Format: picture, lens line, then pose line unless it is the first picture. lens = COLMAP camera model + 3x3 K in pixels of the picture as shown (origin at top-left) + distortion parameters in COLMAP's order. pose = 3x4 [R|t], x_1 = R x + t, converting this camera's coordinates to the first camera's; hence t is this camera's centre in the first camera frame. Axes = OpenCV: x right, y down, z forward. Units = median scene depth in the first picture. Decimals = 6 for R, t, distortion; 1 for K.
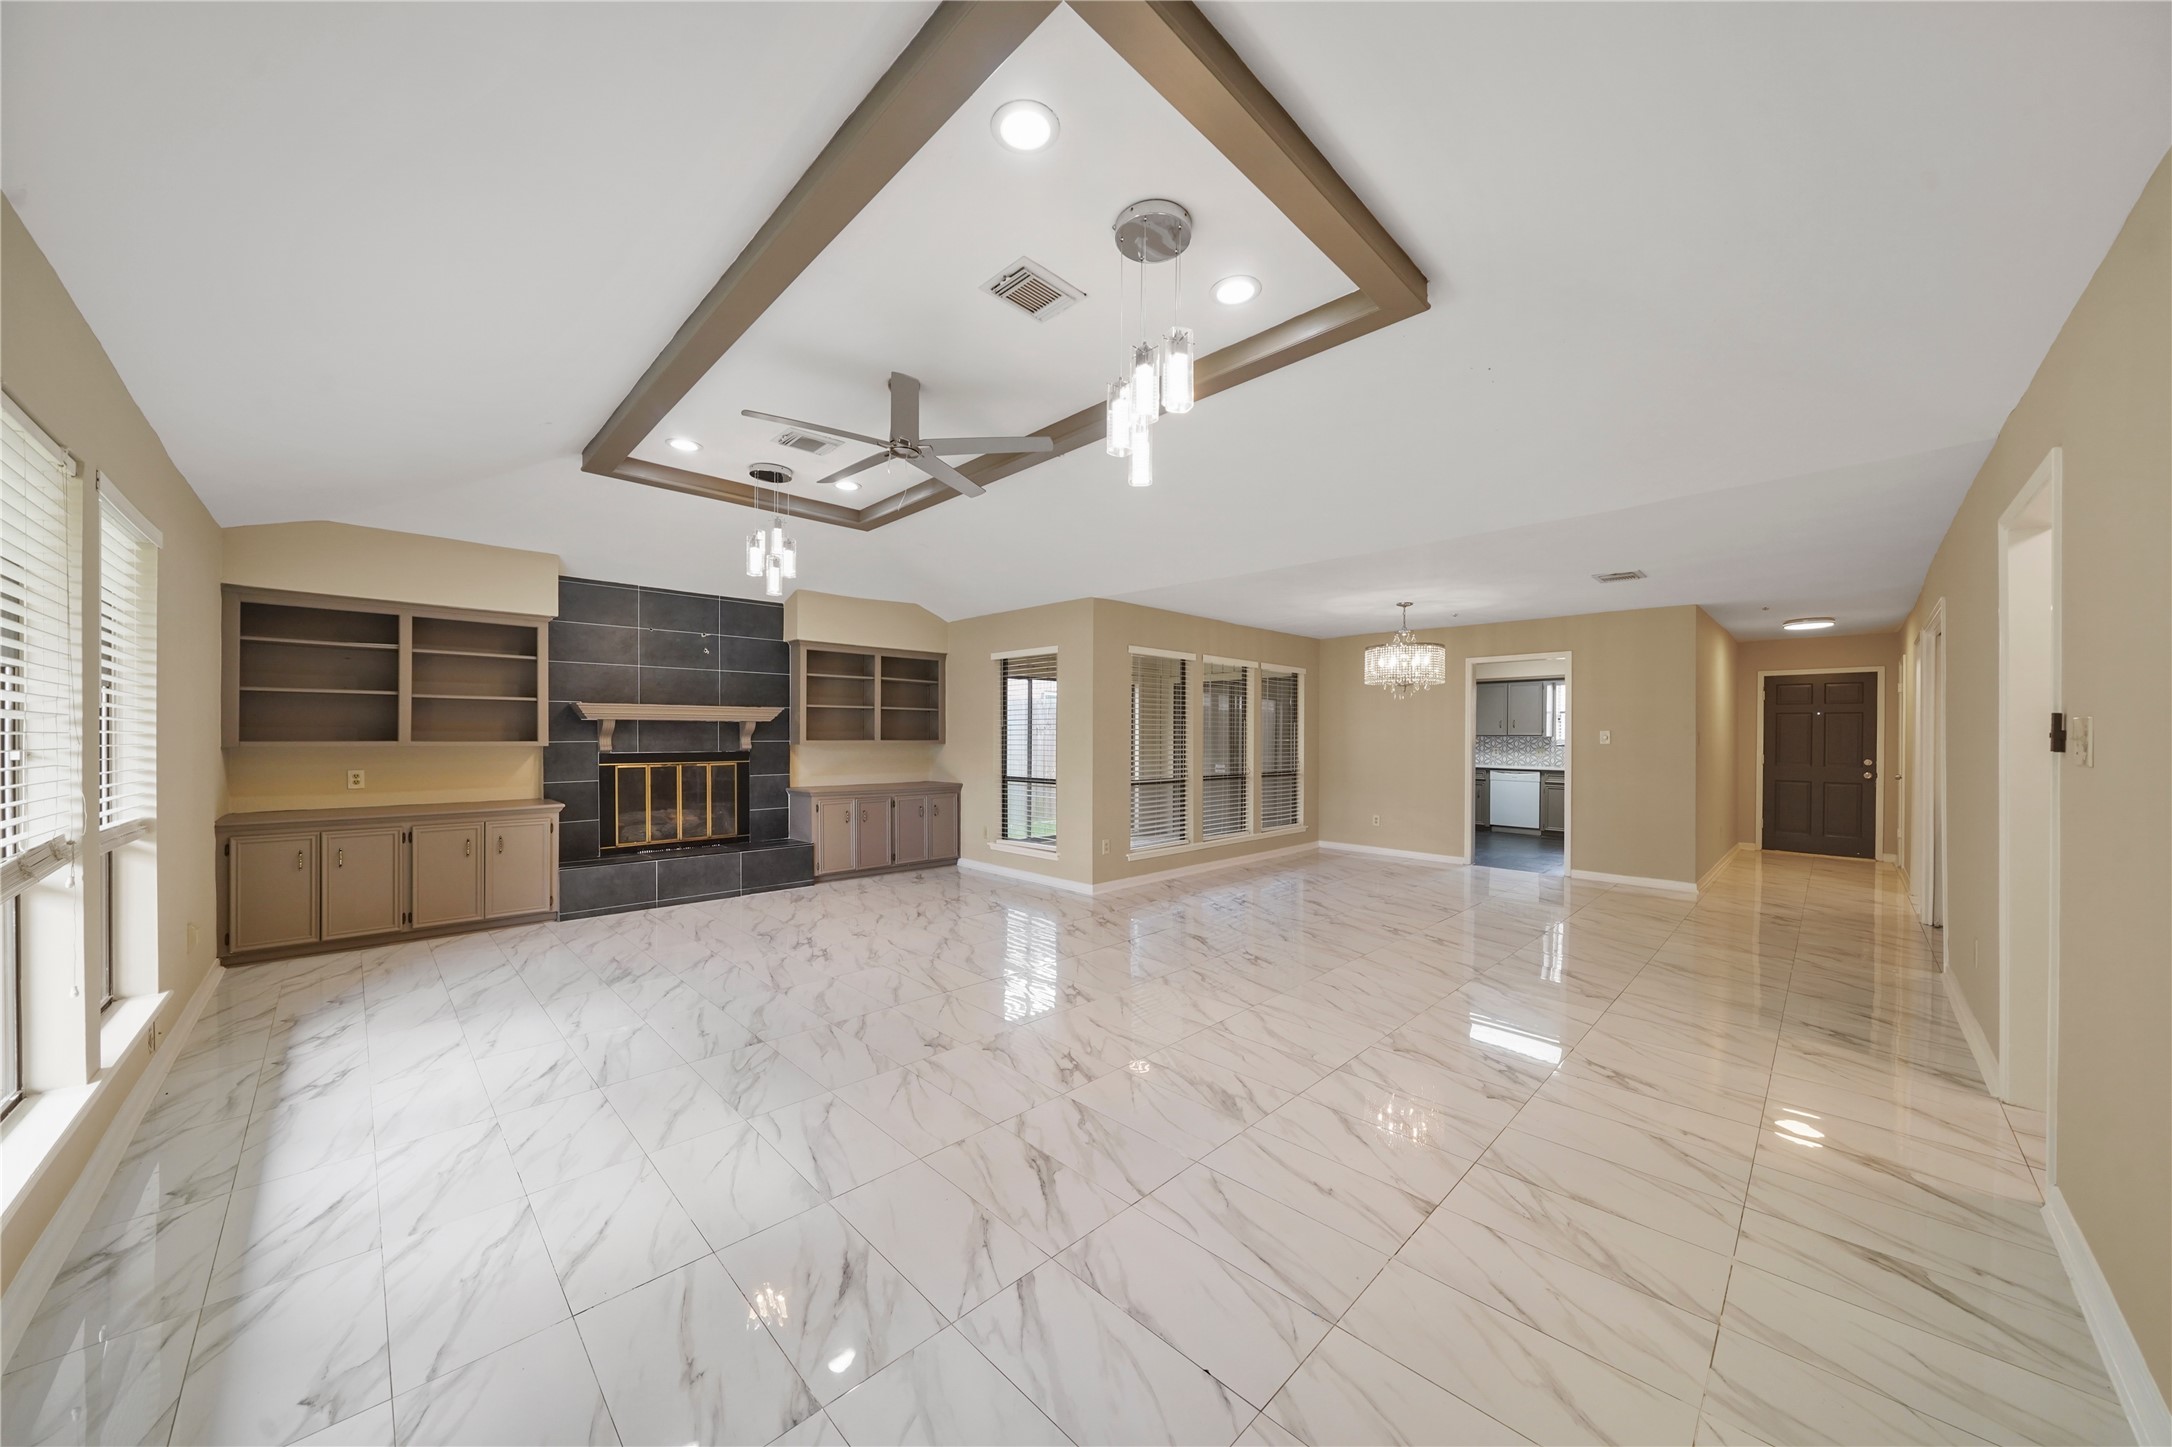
lens RADIAL K [[748.3, 0, 1087.6], [0, 748.3, 733.5], [0, 0, 1]] dist [-0.000057, -0.000290]
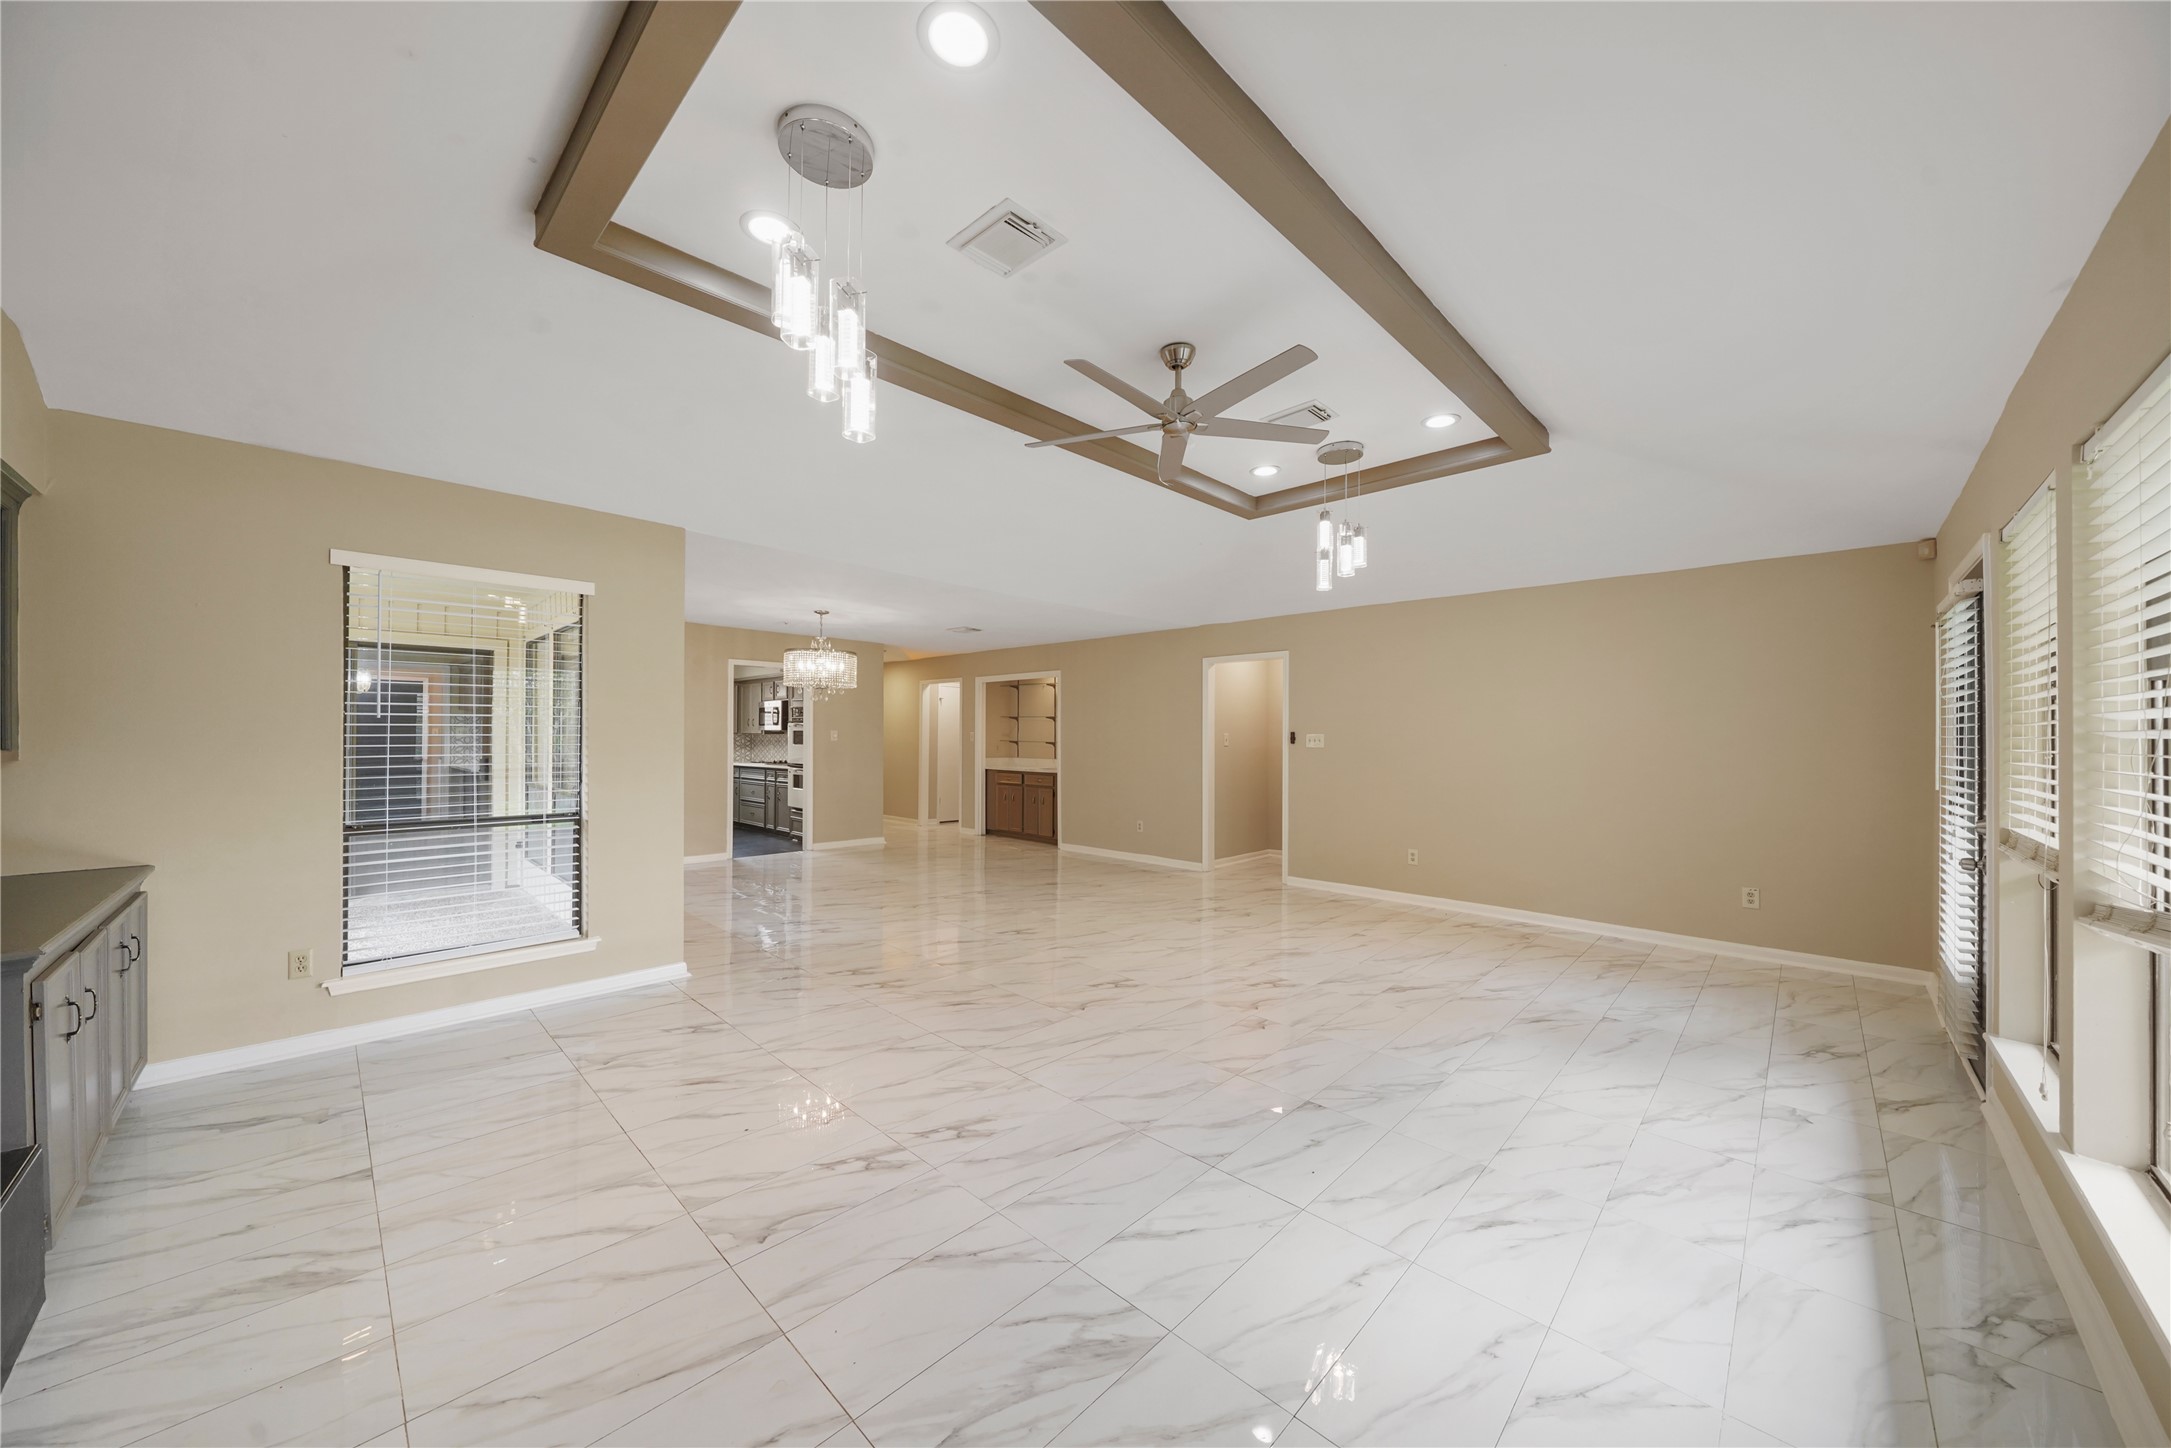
lens RADIAL K [[747.9, 0, 1087.7], [0, 747.9, 735.4], [0, 0, 1]] dist [-0.000057, -0.000290]
pose [[-0.021131, -0.002355, 0.999774, -1.122543], [-0.010646, 0.999941, 0.002130, -0.005808], [-0.999720, -0.010598, -0.021155, 1.113550]]
